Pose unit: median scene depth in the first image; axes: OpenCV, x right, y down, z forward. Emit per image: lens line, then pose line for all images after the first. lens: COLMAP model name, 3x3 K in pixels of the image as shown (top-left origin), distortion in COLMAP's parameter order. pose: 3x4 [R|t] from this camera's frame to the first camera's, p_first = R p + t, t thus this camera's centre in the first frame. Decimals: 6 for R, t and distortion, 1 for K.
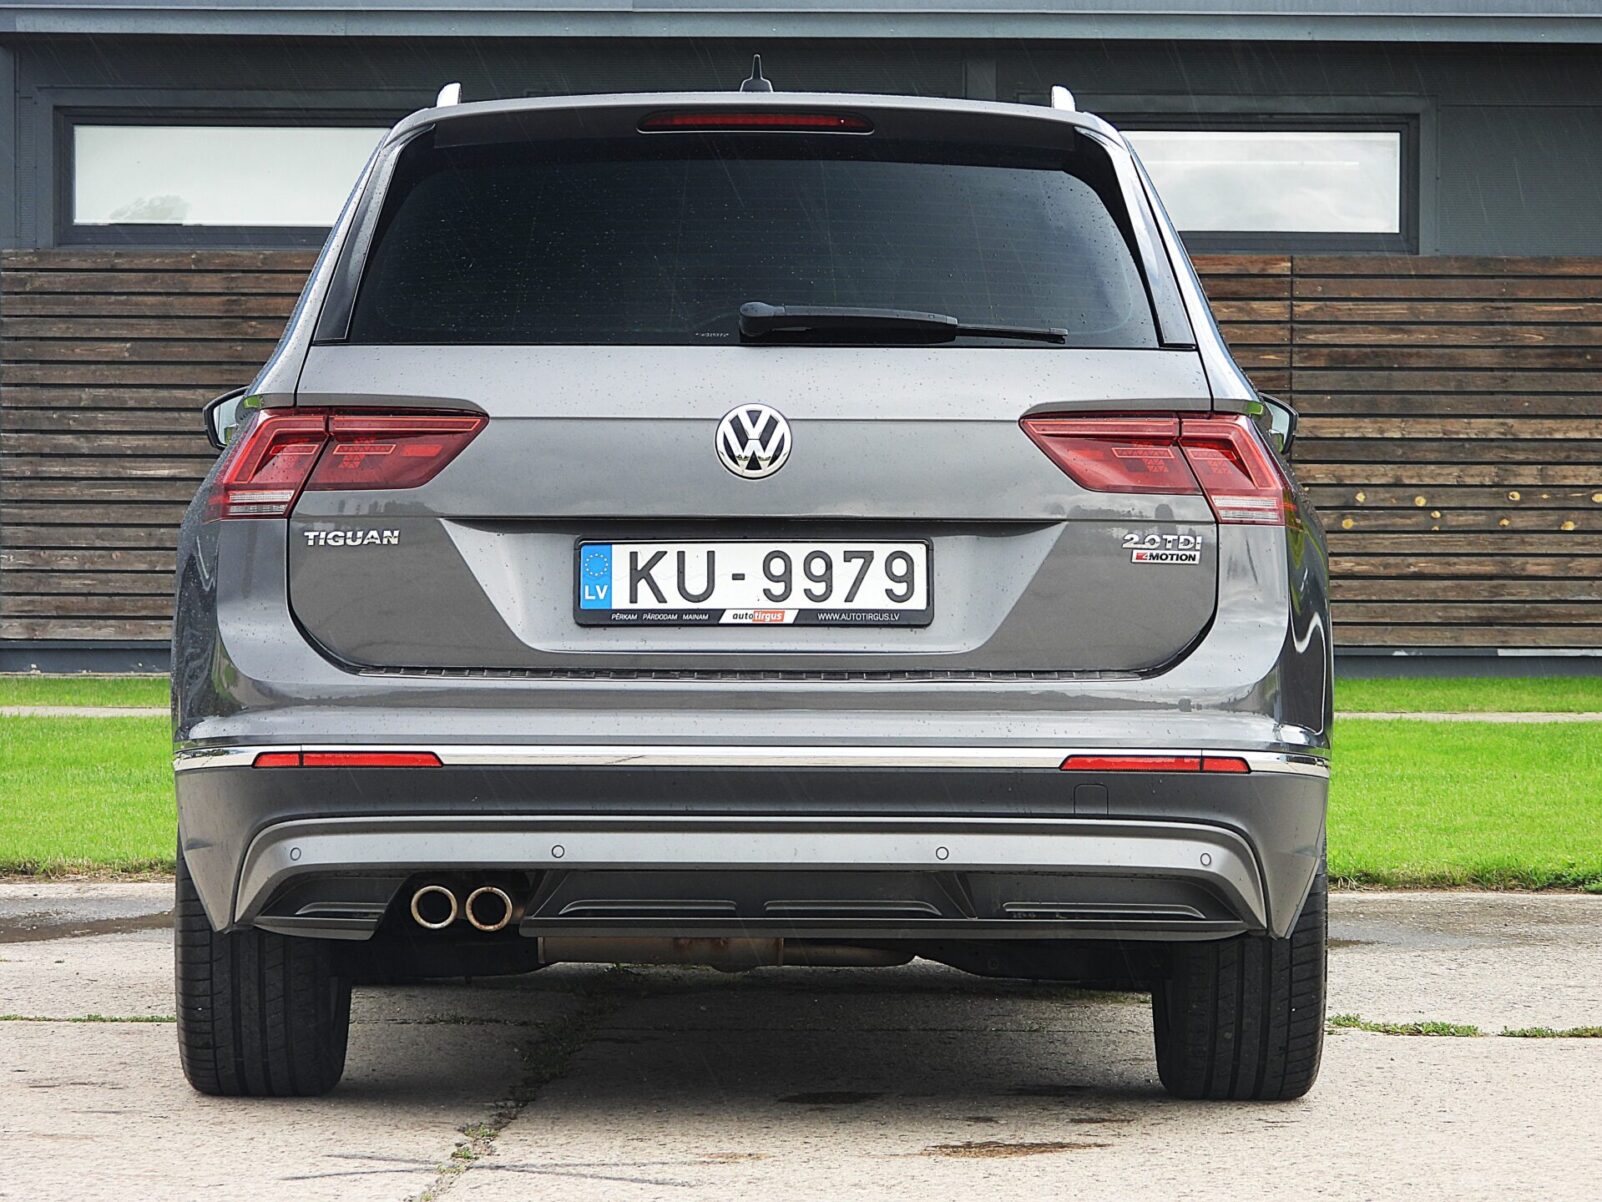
lens RADIAL K [[5969.7, 0, 801.0], [0, 5969.7, 601.0], [0, 0, 1]] dist [0.004660, -1.218944]
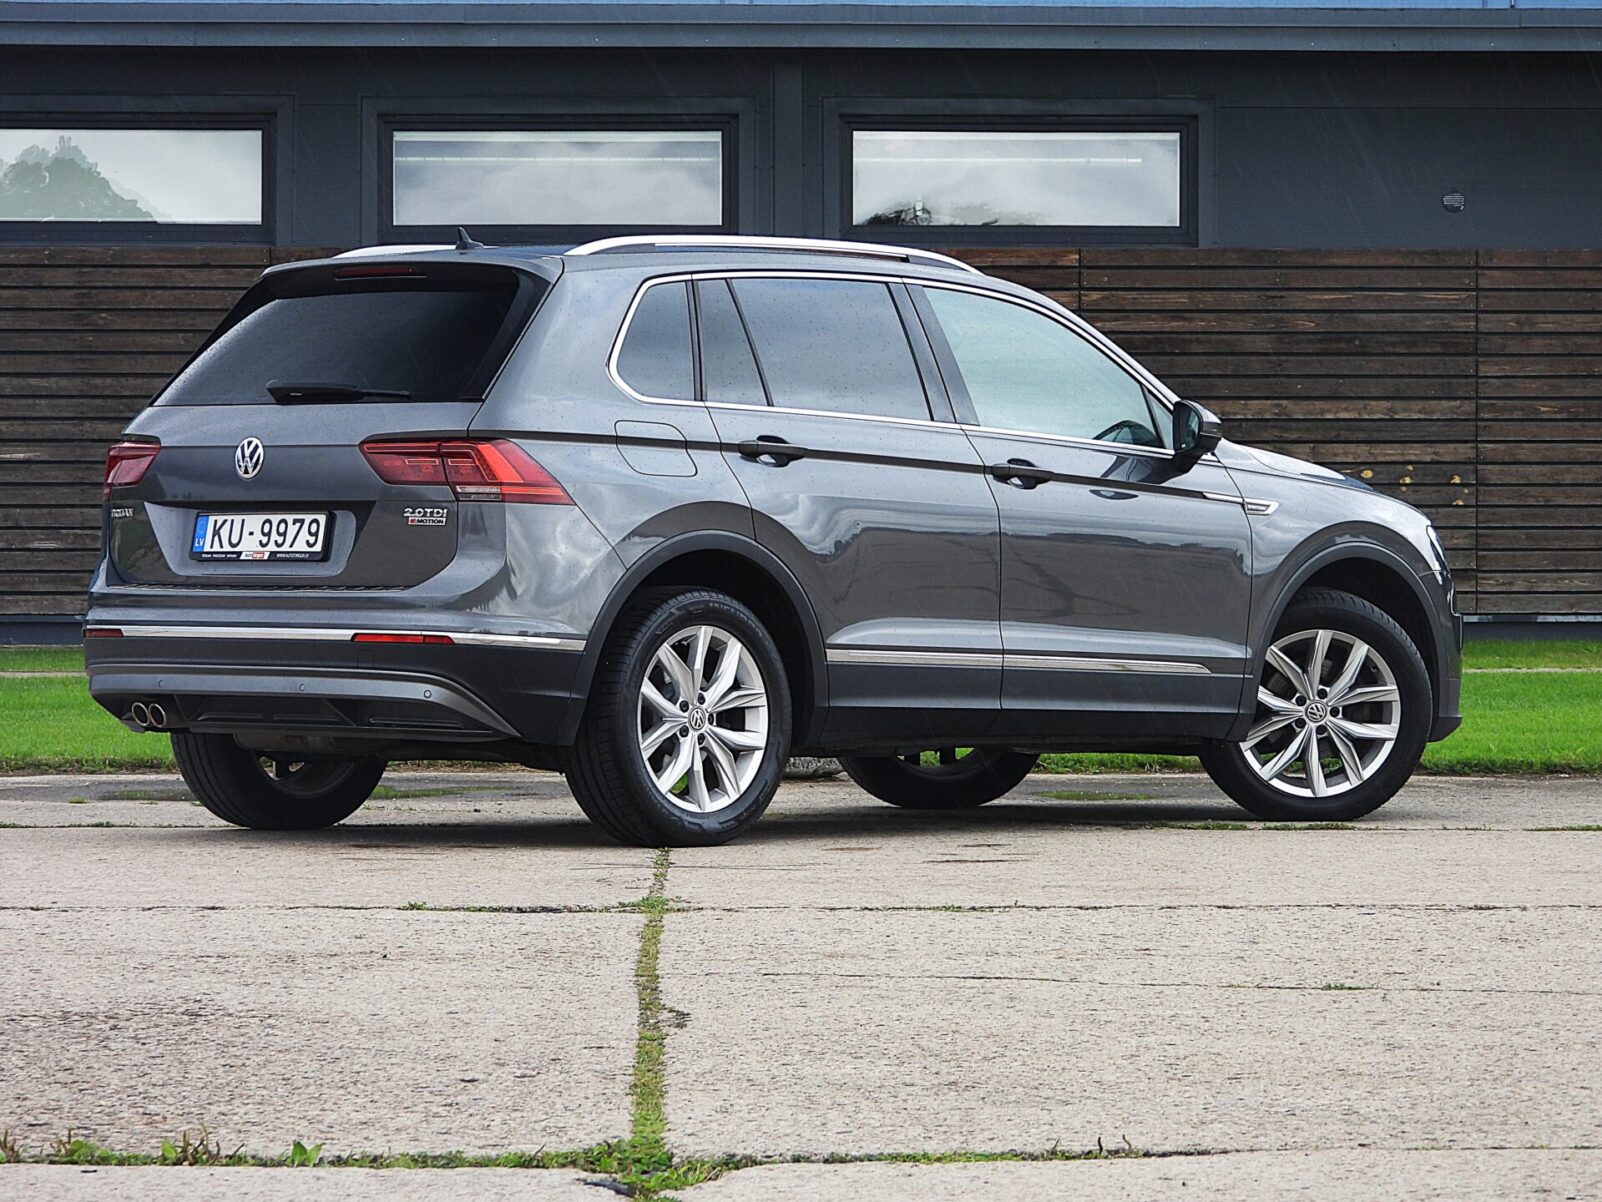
lens RADIAL K [[6781.2, 0, 801.0], [0, 6781.2, 601.0], [0, 0, 1]] dist [-0.075117, 1.117851]
pose [[0.998807, -0.005285, 0.048546, -0.026713], [0.005264, 0.999986, 0.000556, 0.004265], [-0.048548, -0.000300, 0.998821, -0.208269]]
